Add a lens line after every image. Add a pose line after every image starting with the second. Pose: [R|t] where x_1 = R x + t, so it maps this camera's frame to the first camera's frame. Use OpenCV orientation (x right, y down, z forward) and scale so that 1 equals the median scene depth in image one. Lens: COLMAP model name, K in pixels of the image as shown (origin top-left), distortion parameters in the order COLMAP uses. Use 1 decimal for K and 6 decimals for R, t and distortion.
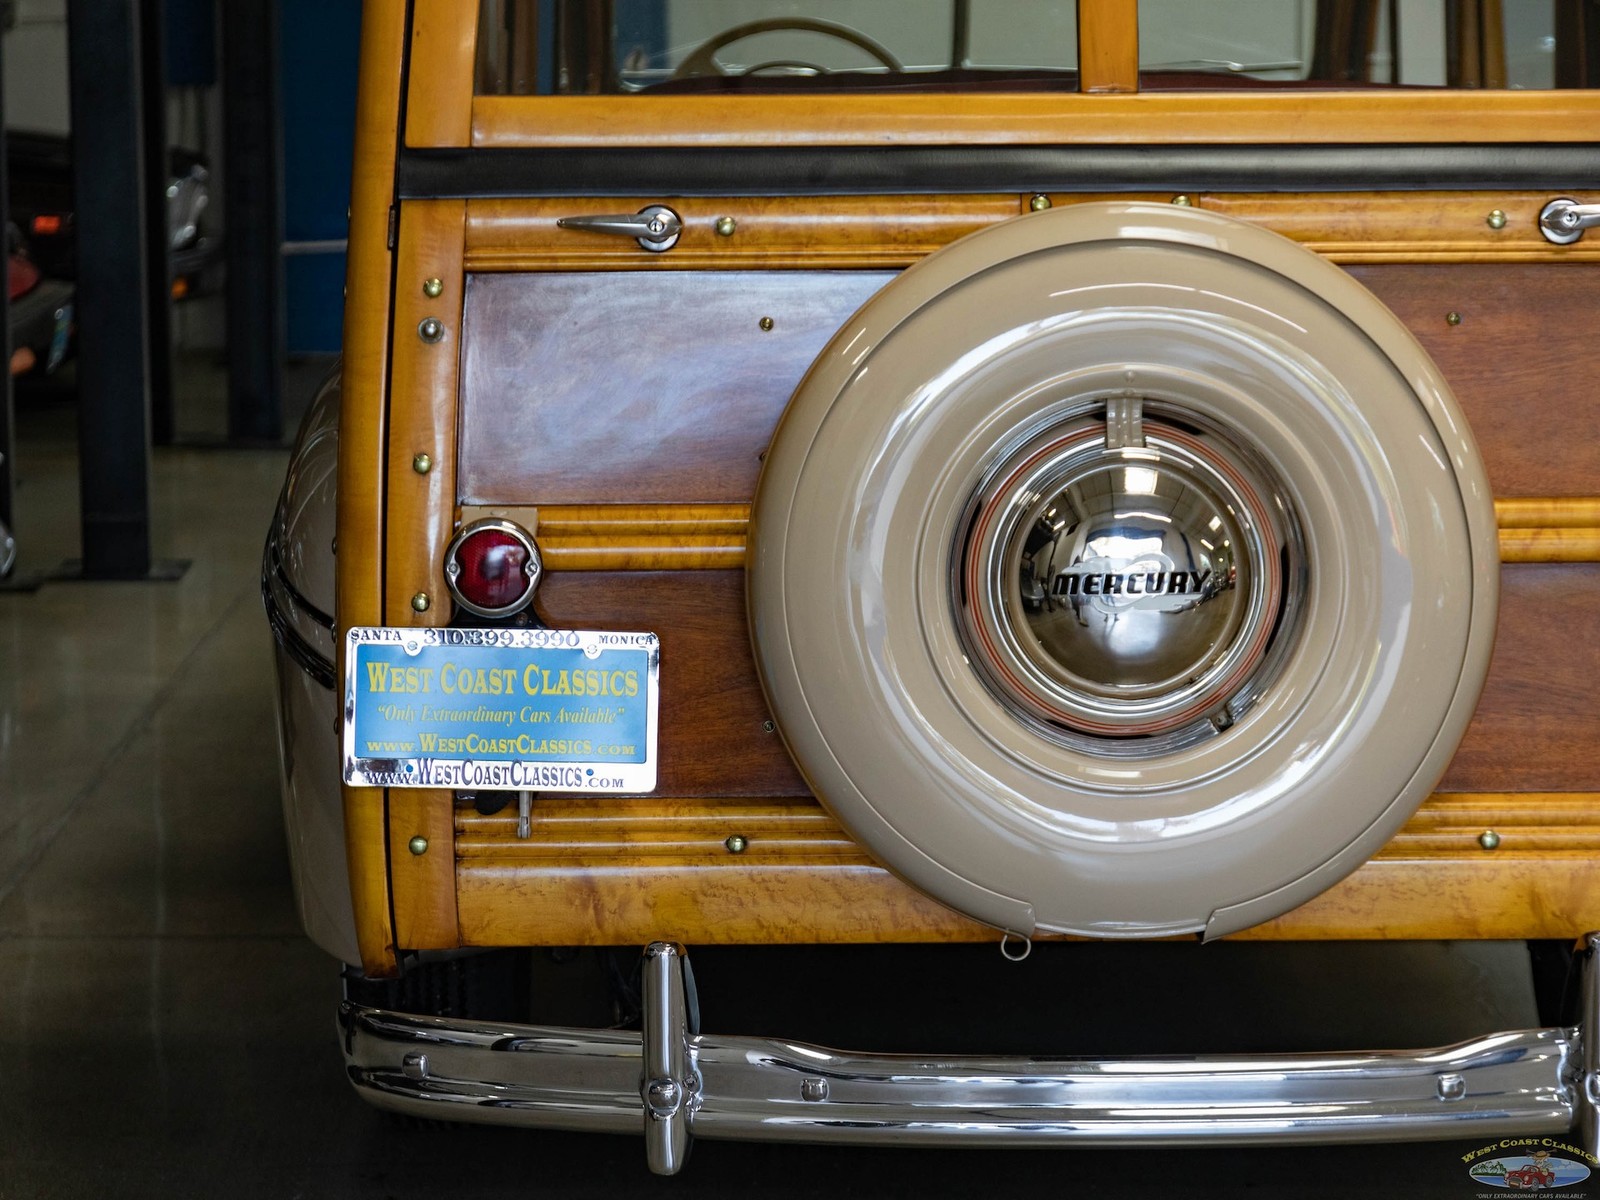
lens RADIAL K [[3971.7, 0, 683.4], [0, 3971.7, 601.4], [0, 0, 1]] dist [0.039292, -0.459490]
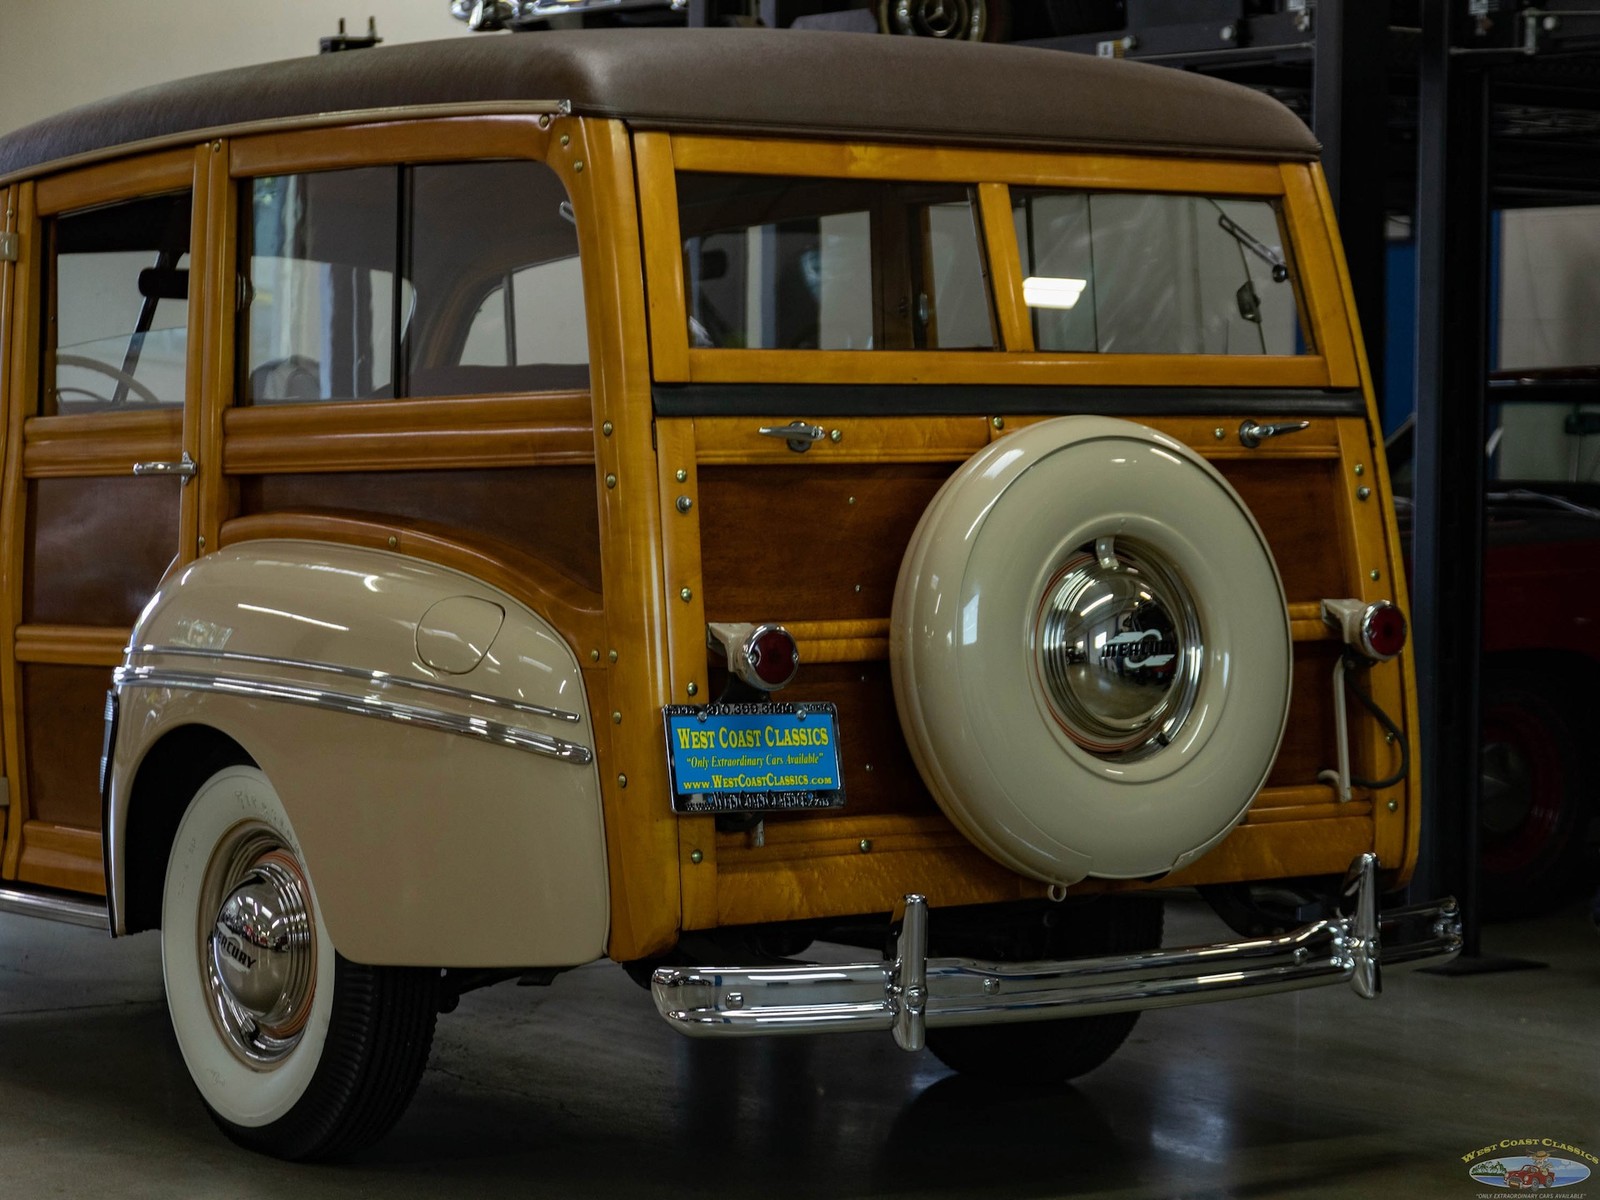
lens RADIAL K [[3971.7, 0, 683.4], [0, 3971.7, 601.4], [0, 0, 1]] dist [0.039292, -0.459490]
pose [[0.825530, -0.019475, 0.564022, -0.899119], [0.079579, 0.993436, -0.082172, 0.088862], [-0.558719, 0.112720, 0.821661, -0.204710]]
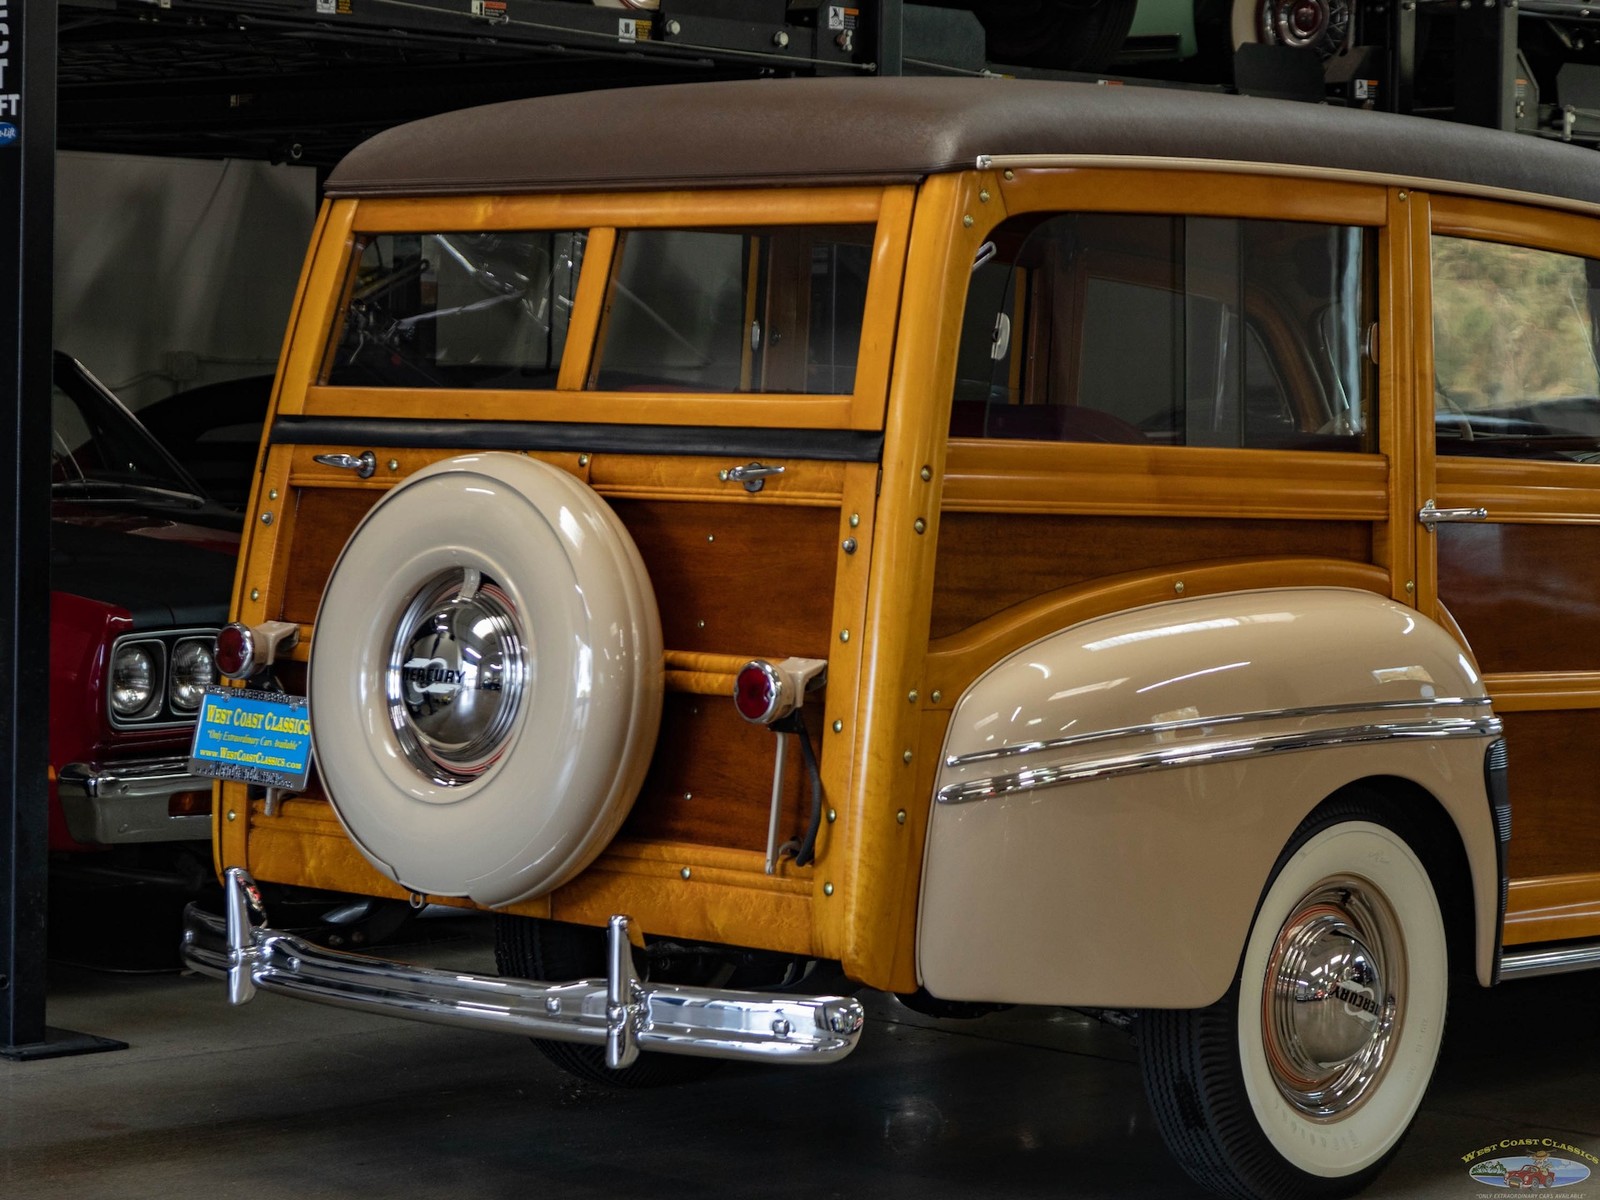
lens RADIAL K [[4534.5, 0, 777.0], [0, 4534.5, 607.3], [0, 0, 1]] dist [-0.017893, 0.410521]
pose [[0.722722, 0.052018, -0.689179, 1.462498], [-0.135891, 0.988394, -0.067903, 0.074032], [0.677648, 0.142728, 0.721403, -0.266689]]
